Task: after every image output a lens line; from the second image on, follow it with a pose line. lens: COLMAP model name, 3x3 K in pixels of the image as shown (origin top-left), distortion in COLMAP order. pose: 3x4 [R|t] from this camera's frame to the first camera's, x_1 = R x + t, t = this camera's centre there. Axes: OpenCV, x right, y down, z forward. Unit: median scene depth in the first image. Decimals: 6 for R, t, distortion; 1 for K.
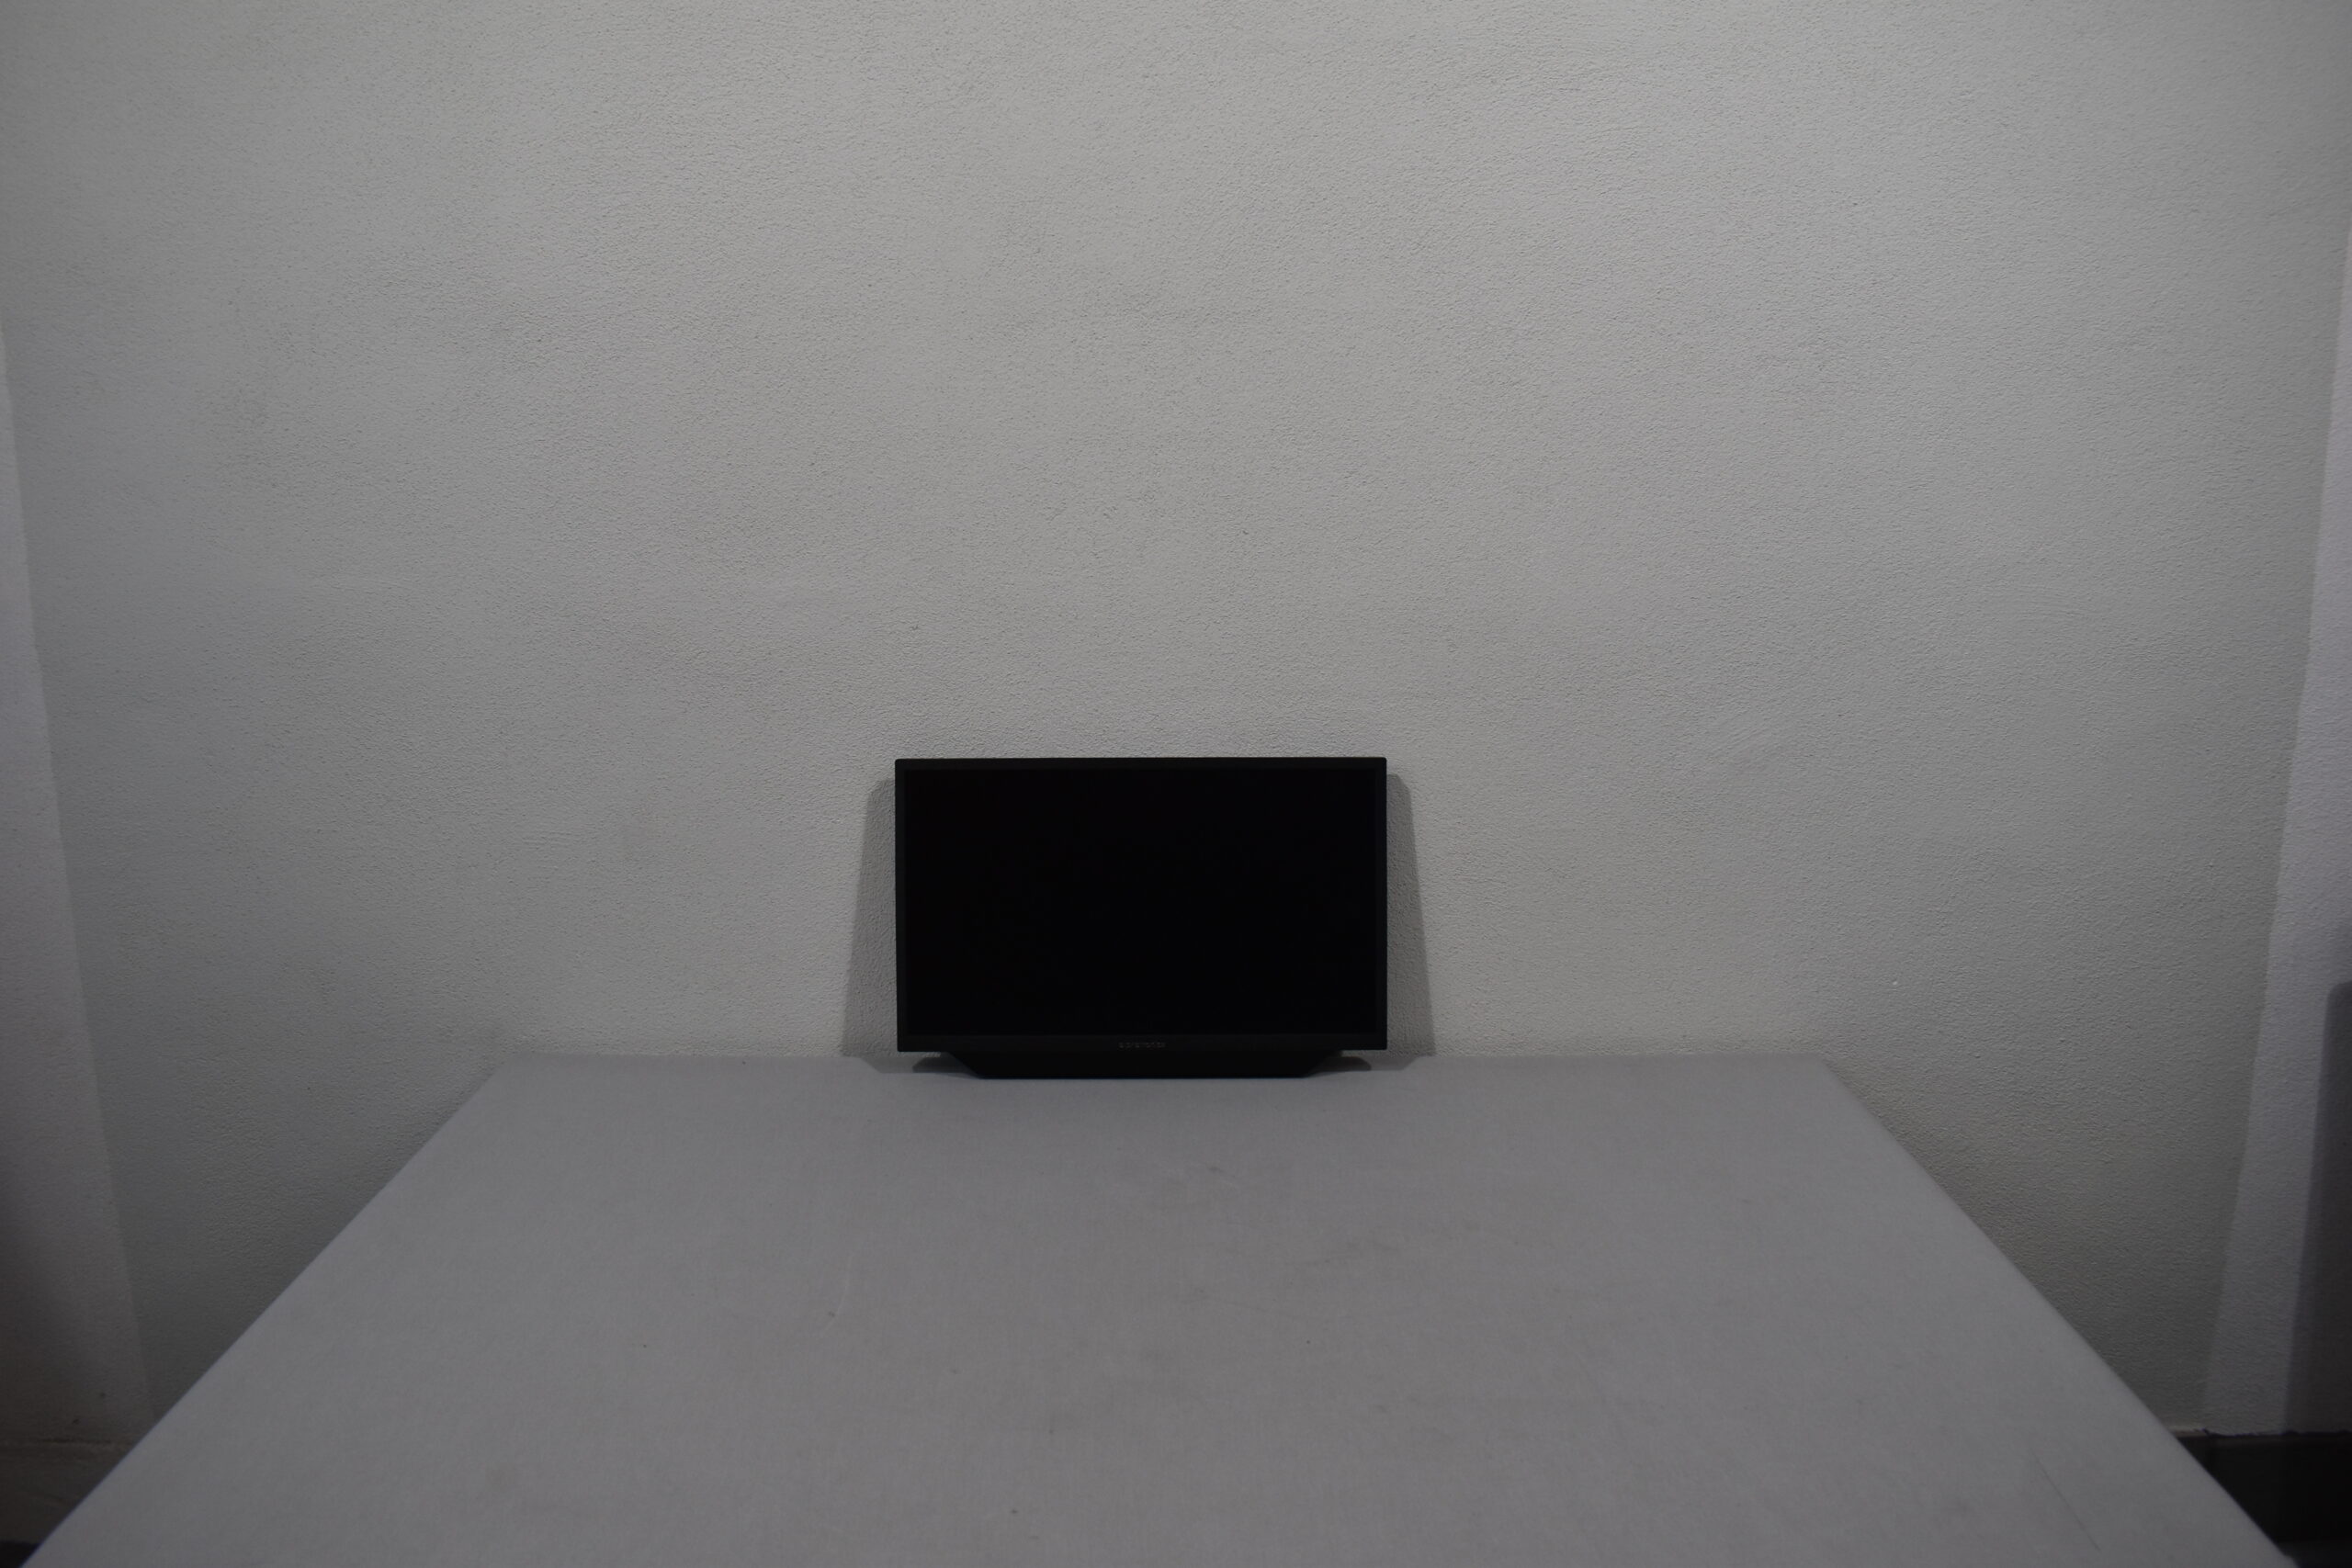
lens RADIAL K [[1817.1, 0, 1173.6], [0, 1817.1, 787.2], [0, 0, 1]] dist [0.001441, 0.000060]
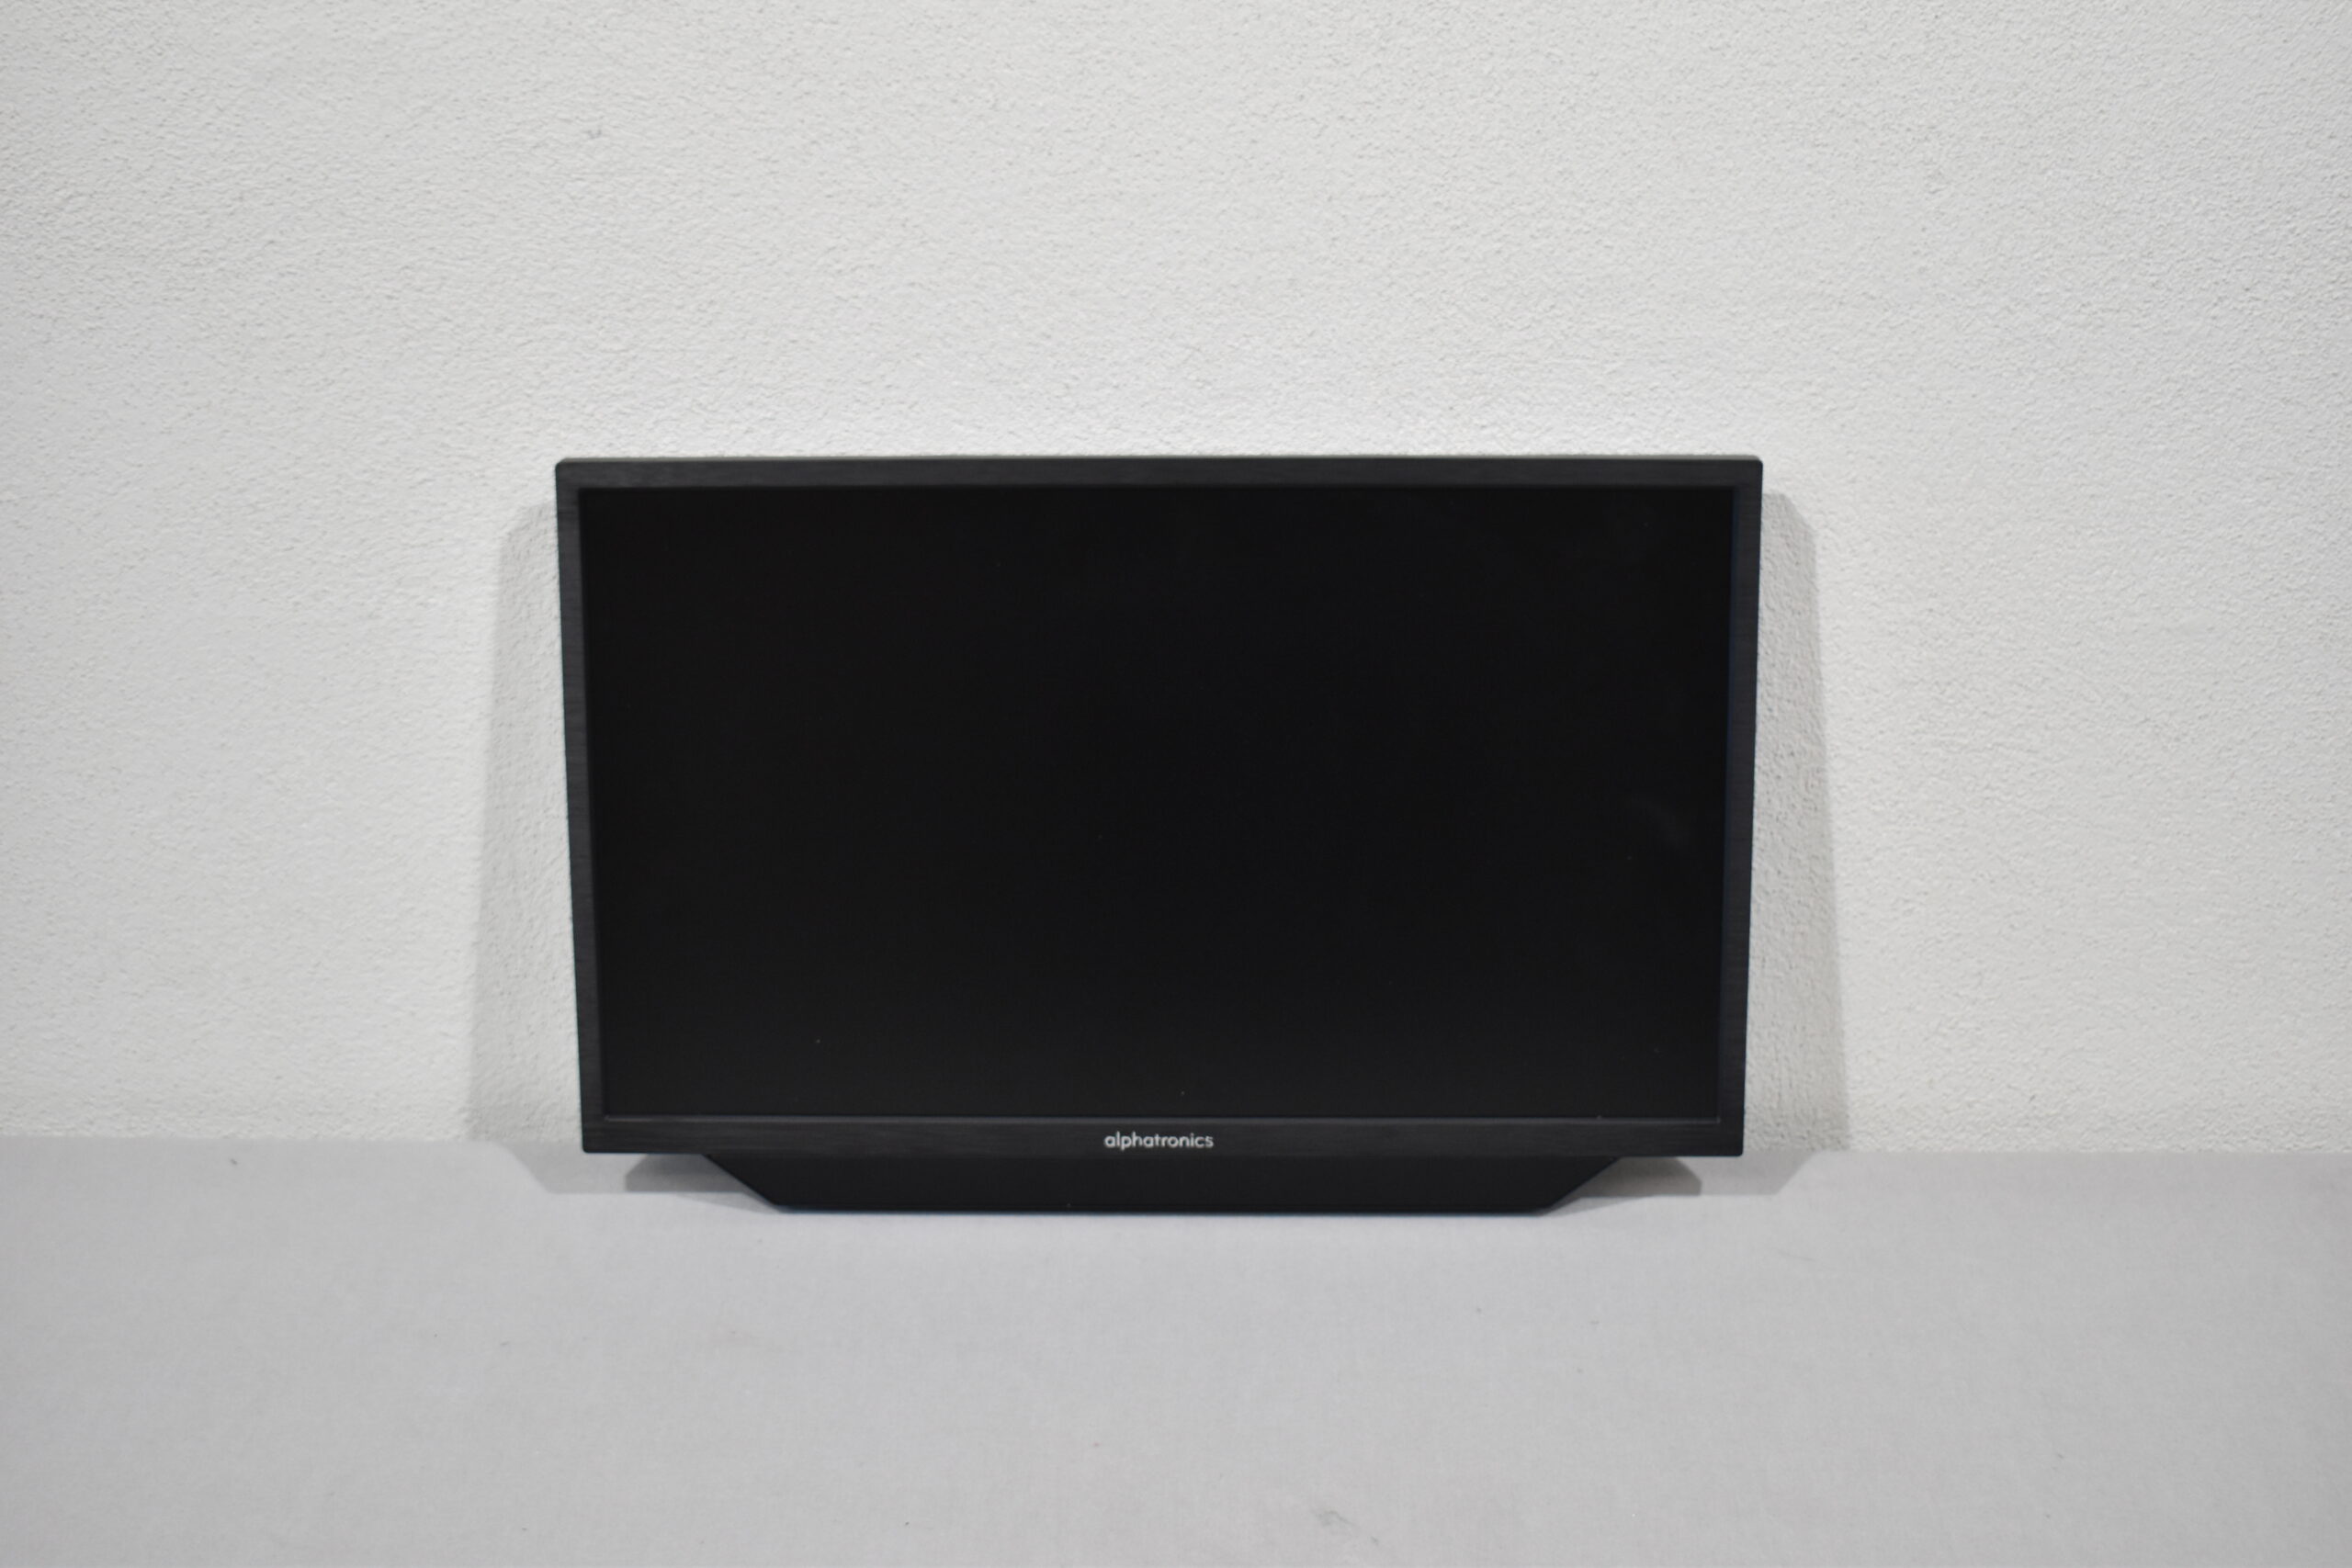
lens RADIAL K [[3127.0, 0, 1178.5], [0, 3127.0, 782.7], [0, 0, 1]] dist [-0.013210, 0.000000]
pose [[0.999671, 0.004727, -0.025192, 0.004774], [-0.000954, 0.989025, 0.147745, -0.046613], [0.025614, -0.147672, 0.988705, 0.292325]]
